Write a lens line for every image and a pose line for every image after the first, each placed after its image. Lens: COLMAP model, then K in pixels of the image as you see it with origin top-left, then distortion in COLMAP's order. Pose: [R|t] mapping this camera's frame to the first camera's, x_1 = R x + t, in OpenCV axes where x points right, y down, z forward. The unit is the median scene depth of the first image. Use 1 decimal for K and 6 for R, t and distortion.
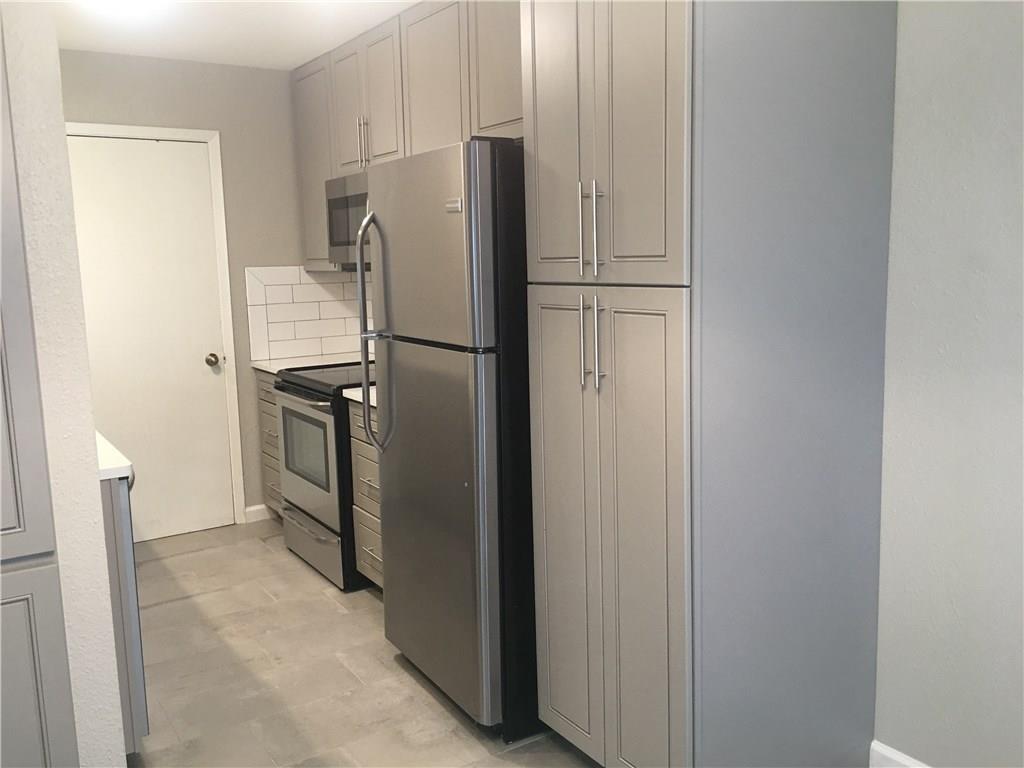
lens RADIAL K [[868.9, 0, 508.8], [0, 868.9, 382.9], [0, 0, 1]] dist [0.093994, -0.116225]
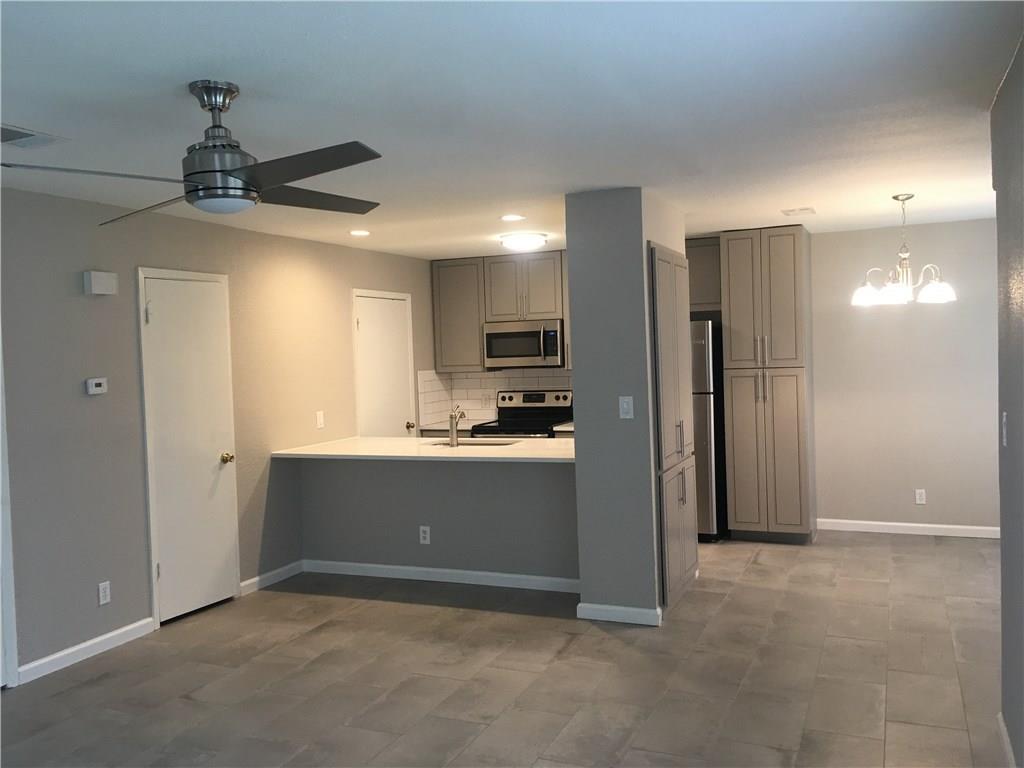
lens RADIAL K [[868.9, 0, 511.1], [0, 868.9, 386.6], [0, 0, 1]] dist [0.093994, -0.116225]
pose [[0.817303, -0.028014, 0.575527, -1.163020], [0.097116, 0.991226, -0.089666, 0.069353], [-0.567965, 0.129177, 0.812852, -0.487953]]
